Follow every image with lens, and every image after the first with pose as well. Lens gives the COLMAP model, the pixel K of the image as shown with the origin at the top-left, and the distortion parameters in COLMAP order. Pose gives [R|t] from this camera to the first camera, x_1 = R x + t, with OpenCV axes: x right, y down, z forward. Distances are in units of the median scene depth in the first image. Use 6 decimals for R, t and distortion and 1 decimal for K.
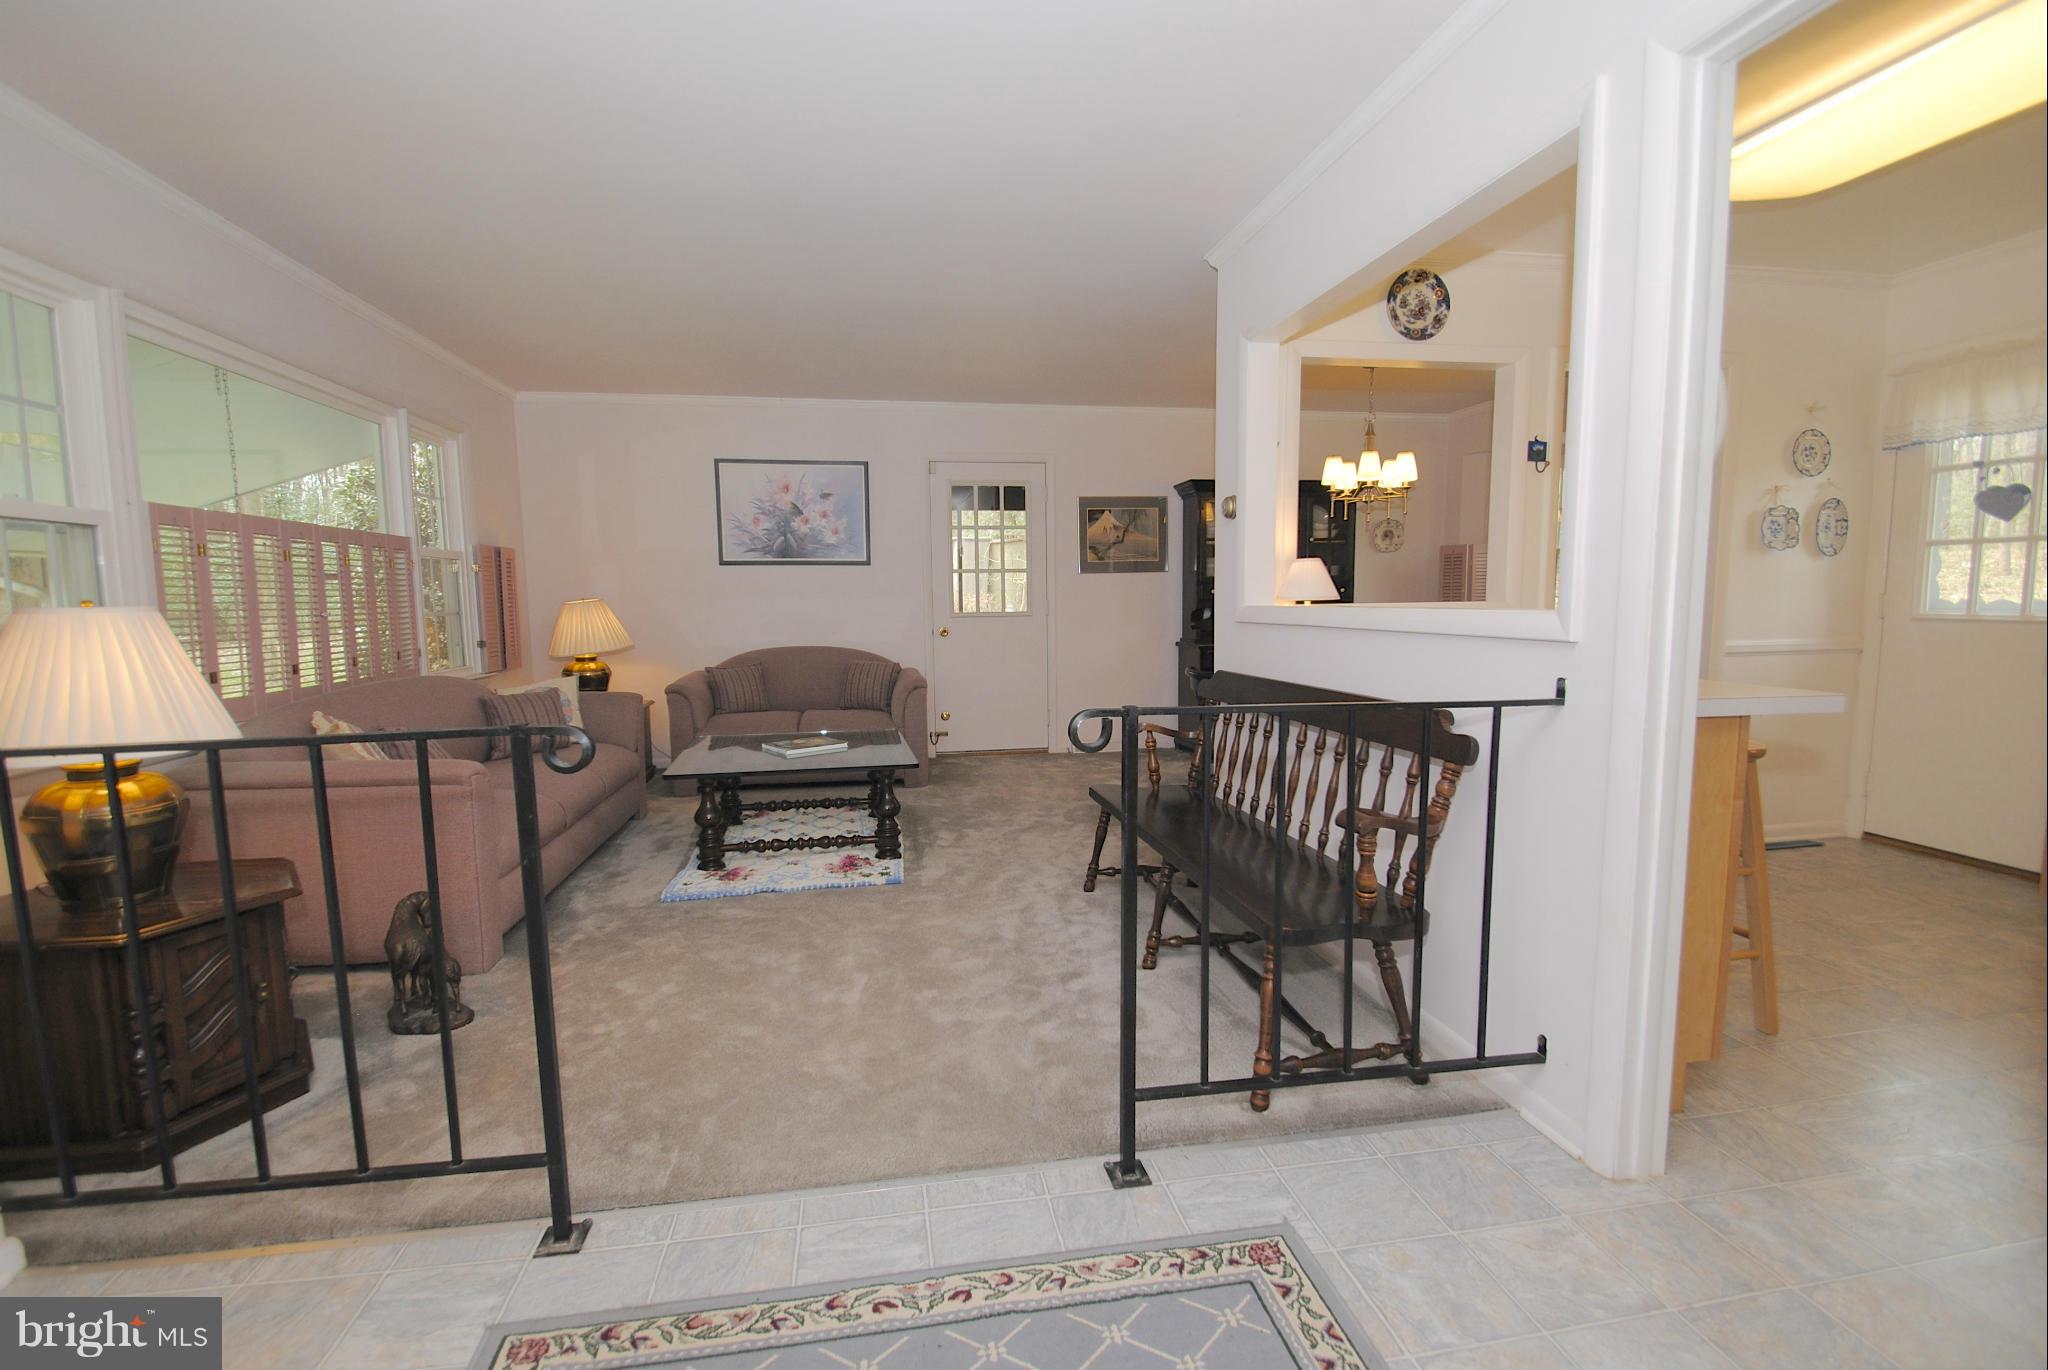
lens RADIAL K [[929.3, 0, 1010.2], [0, 929.3, 674.0], [0, 0, 1]] dist [0.010317, -0.016322]
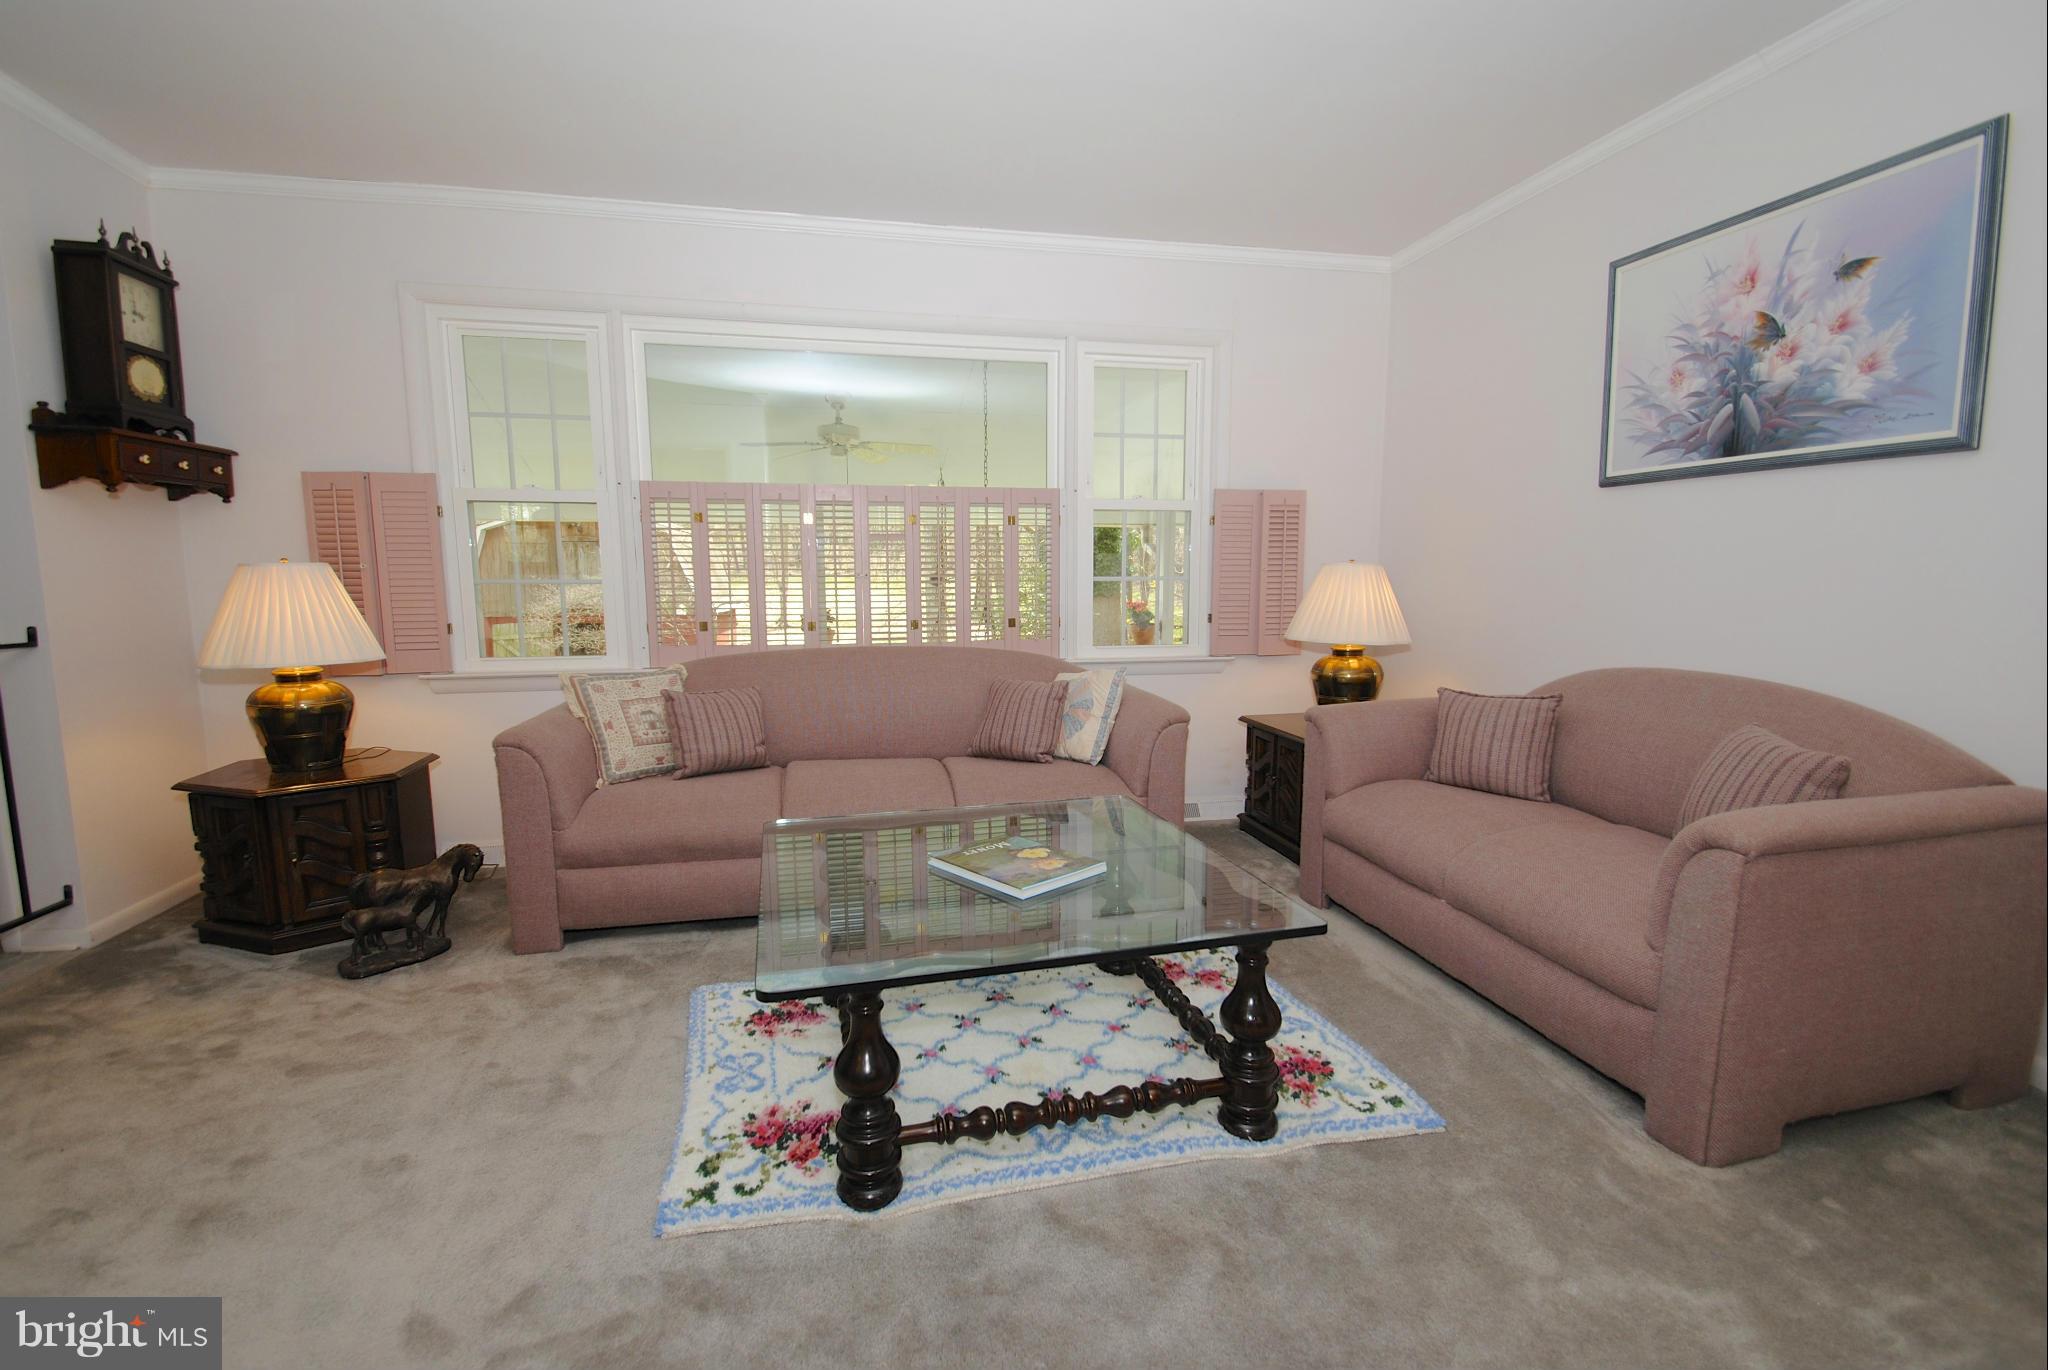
lens RADIAL K [[918.2, 0, 1024.0], [0, 918.2, 685.0], [0, 0, 1]] dist [0.011376, -0.016535]
pose [[0.041518, 0.127003, -0.991033, 0.161589], [-0.079476, 0.989165, 0.123434, -0.050240], [0.995972, 0.073639, 0.051162, 0.679814]]
